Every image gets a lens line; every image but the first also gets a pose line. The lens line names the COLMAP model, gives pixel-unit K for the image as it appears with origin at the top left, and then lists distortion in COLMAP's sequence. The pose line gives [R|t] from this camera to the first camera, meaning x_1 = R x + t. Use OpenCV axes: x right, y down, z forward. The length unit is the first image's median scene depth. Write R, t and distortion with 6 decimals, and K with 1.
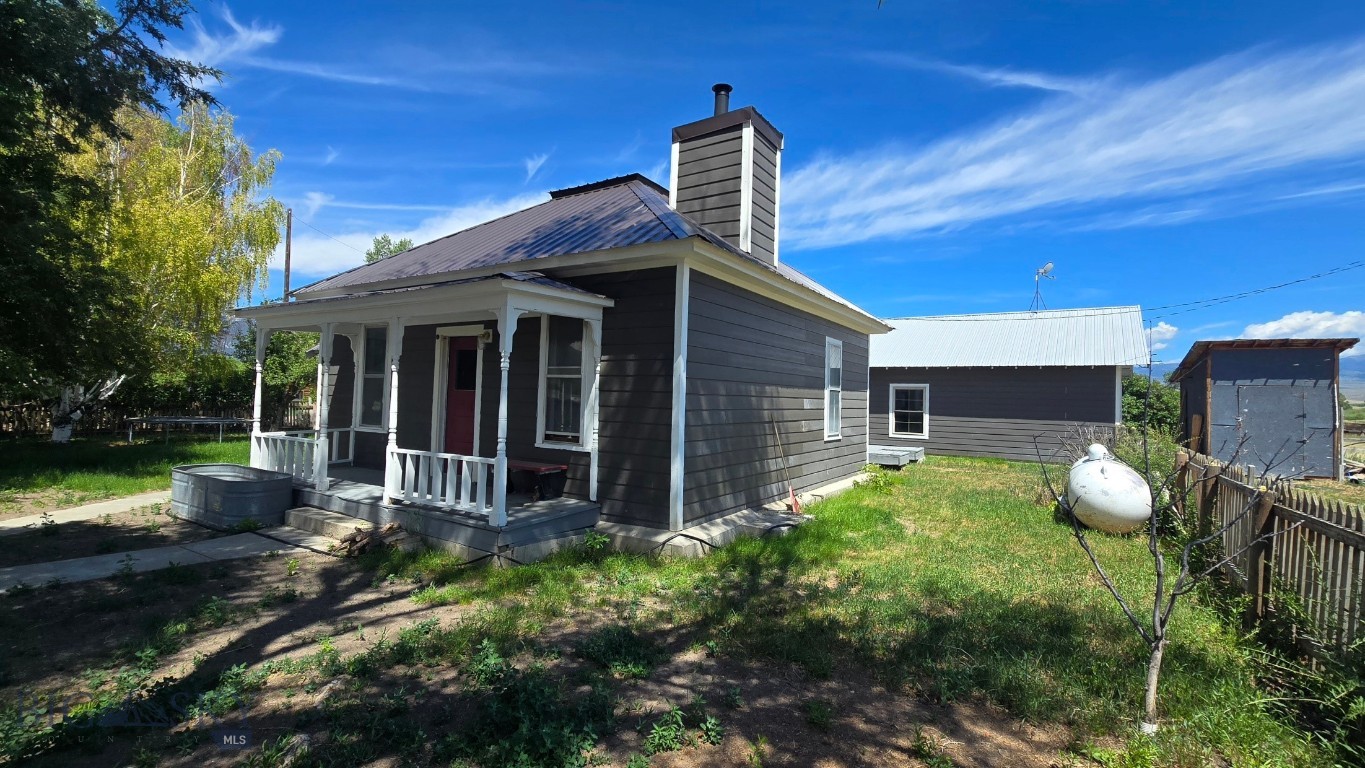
lens RADIAL K [[581.7, 0, 682.5], [0, 581.7, 384.0], [0, 0, 1]] dist [-0.000266, 0.000003]
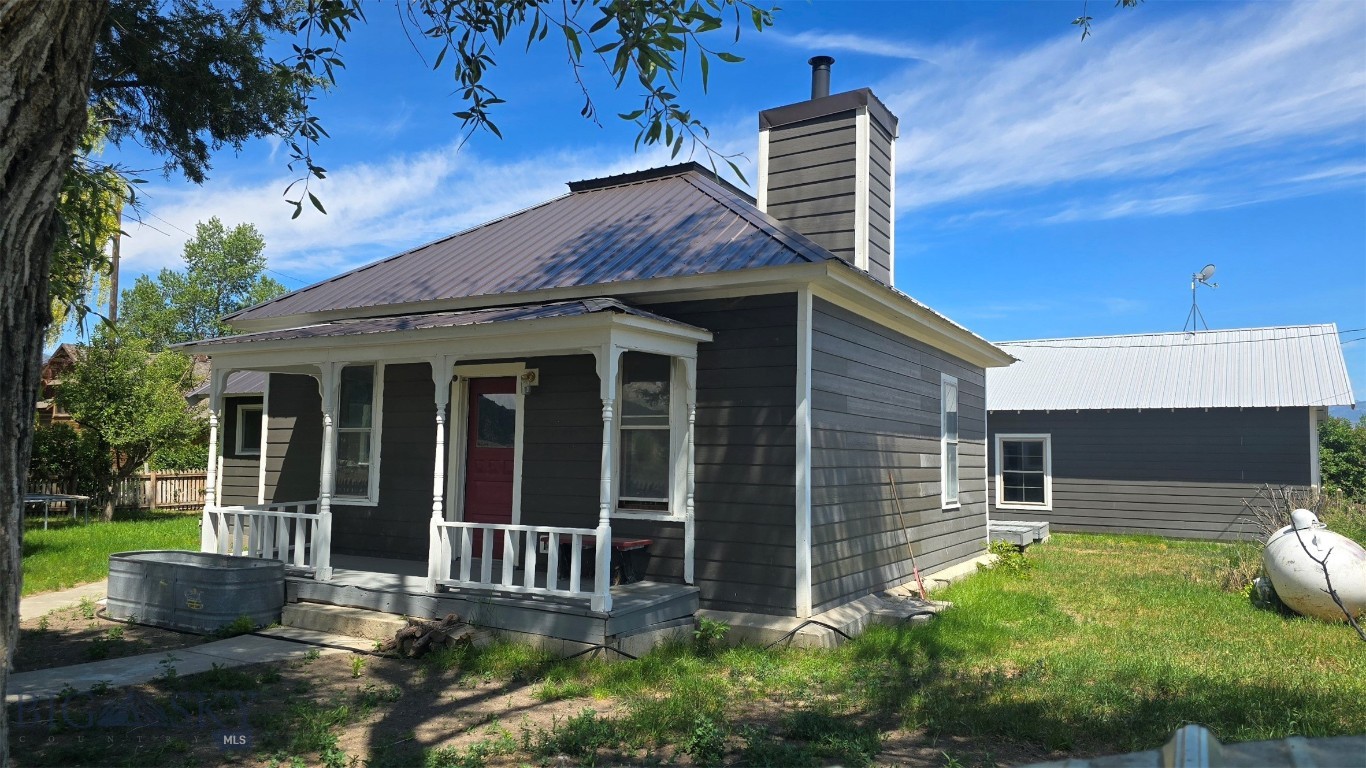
lens RADIAL K [[893.1, 0, 666.0], [0, 893.1, 407.4], [0, 0, 1]] dist [0.030981, -0.002672]
pose [[0.999282, -0.009390, 0.036719, -0.169265], [0.010627, 0.999378, -0.033628, 0.000064], [-0.036381, 0.033994, 0.998760, -0.171024]]
